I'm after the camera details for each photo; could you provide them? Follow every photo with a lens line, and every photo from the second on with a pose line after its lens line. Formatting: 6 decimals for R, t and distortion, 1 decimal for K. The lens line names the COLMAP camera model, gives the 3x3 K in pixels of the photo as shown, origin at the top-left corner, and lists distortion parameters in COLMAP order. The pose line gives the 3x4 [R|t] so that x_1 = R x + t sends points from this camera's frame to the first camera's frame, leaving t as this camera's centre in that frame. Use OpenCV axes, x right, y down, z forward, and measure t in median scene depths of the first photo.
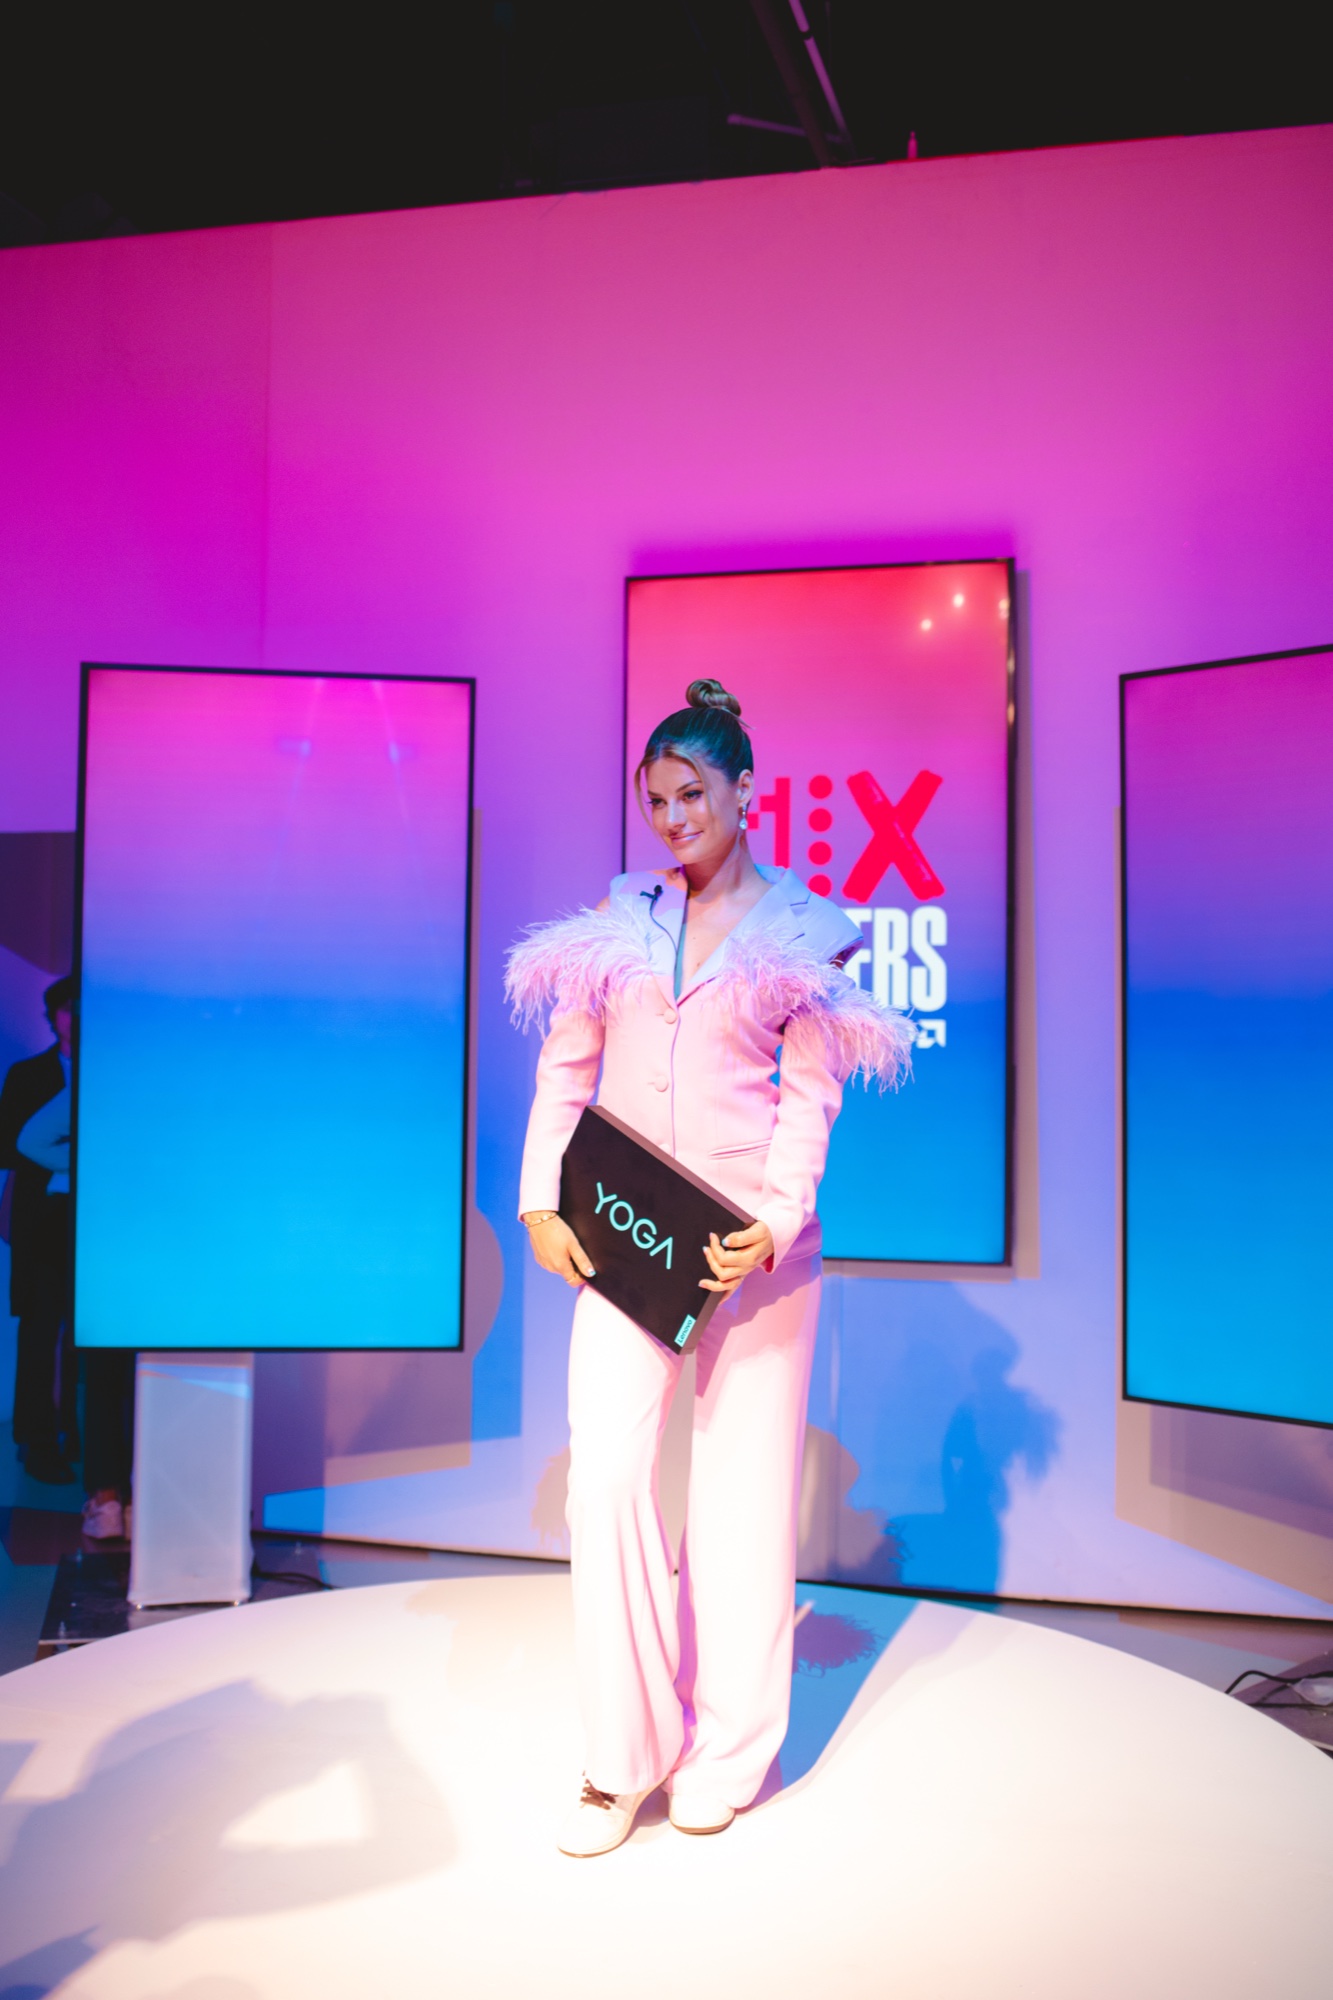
lens RADIAL K [[2005.1, 0, 653.4], [0, 2005.1, 1021.2], [0, 0, 1]] dist [-0.052148, 0.000000]
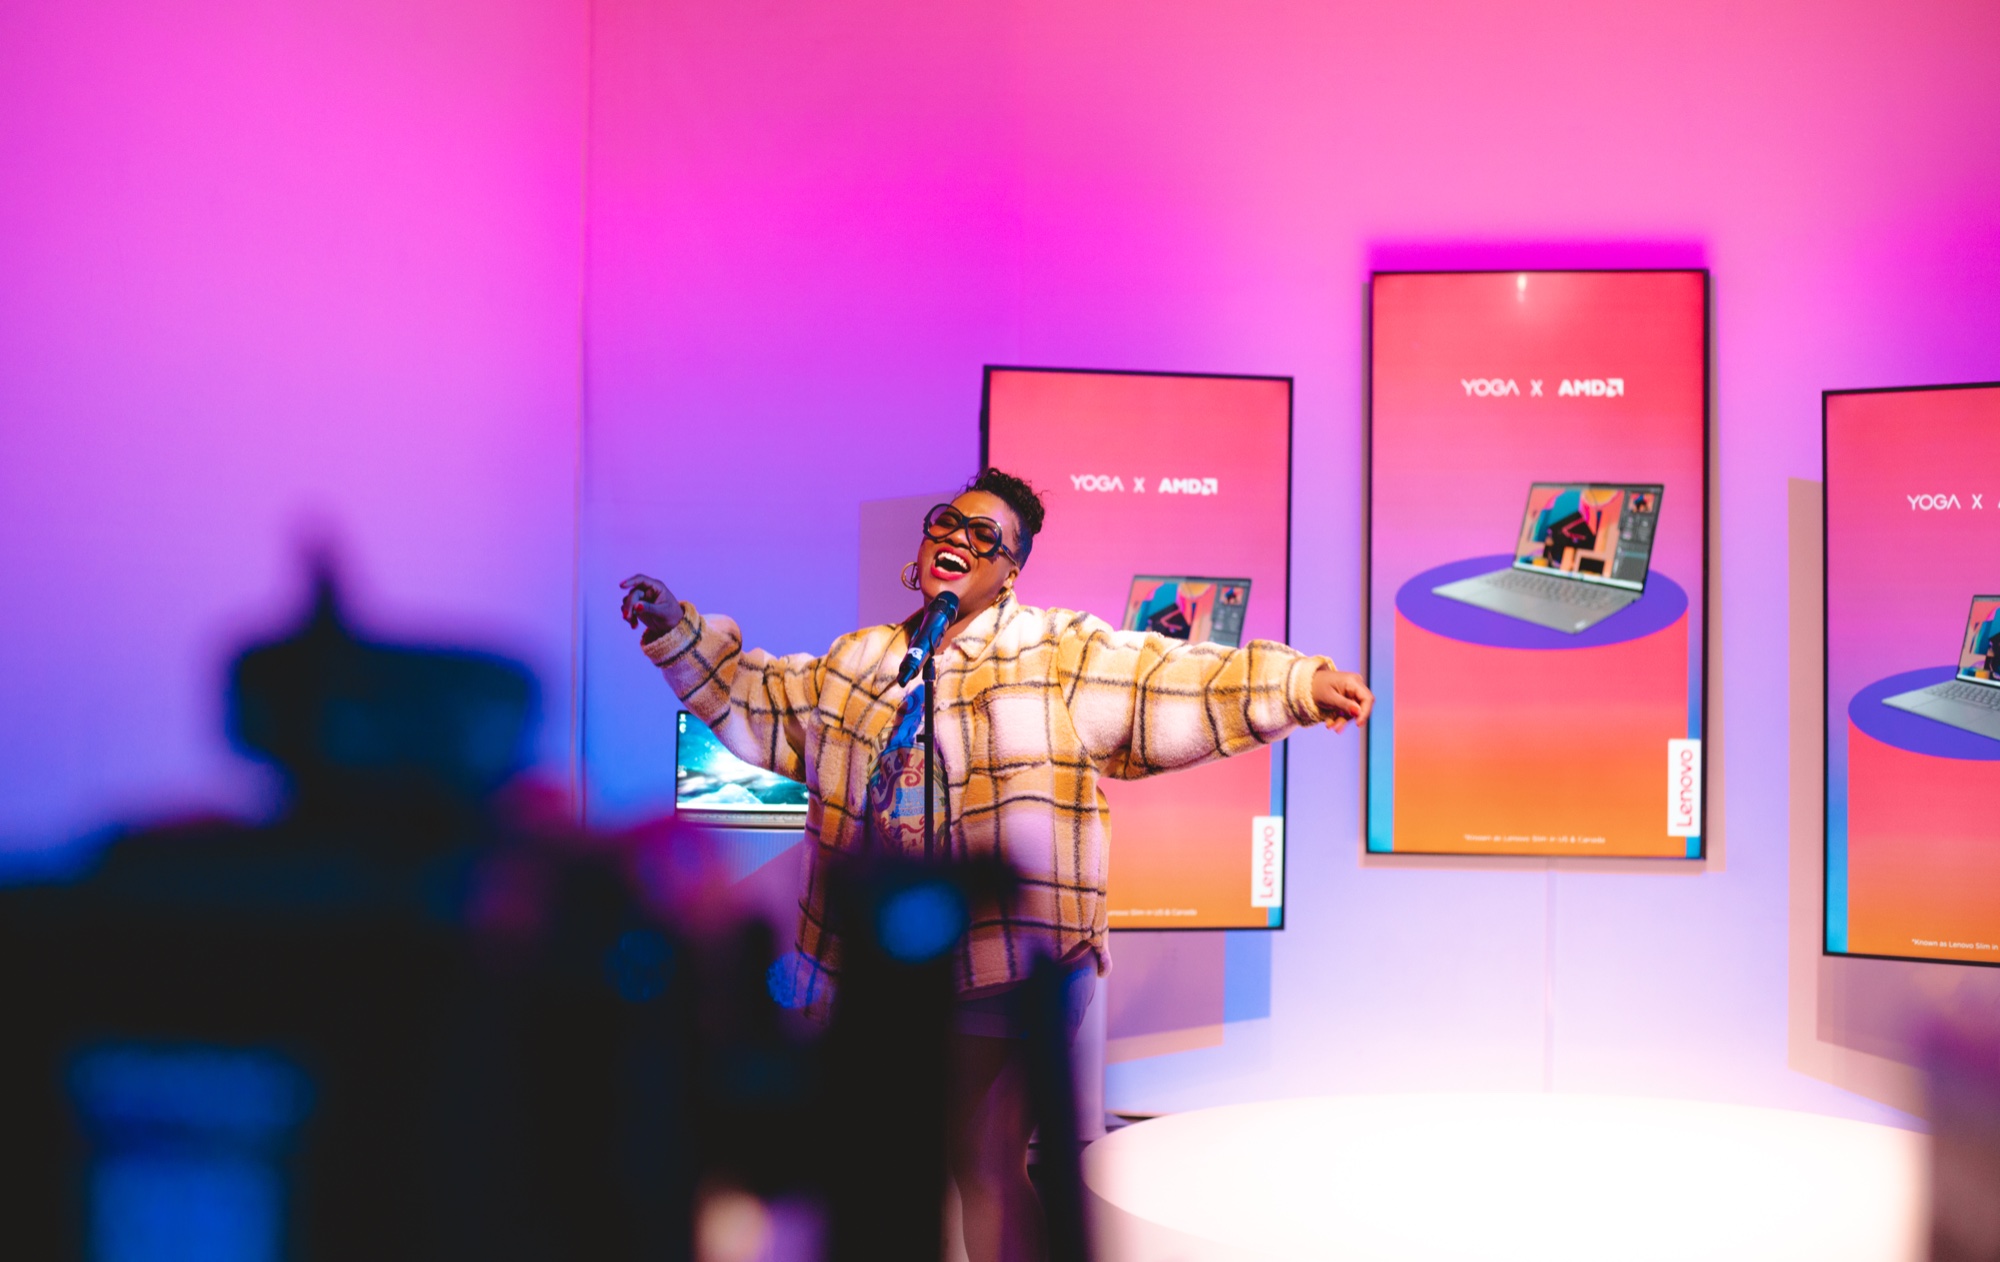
lens RADIAL K [[3121.5, 0, 1005.7], [0, 3121.5, 631.4], [0, 0, 1]] dist [-0.046876, 0.000000]
pose [[0.994917, -0.000162, 0.100701, -0.430474], [-0.000953, 0.999939, 0.011018, -0.035749], [-0.100696, -0.011058, 0.994856, -0.823987]]
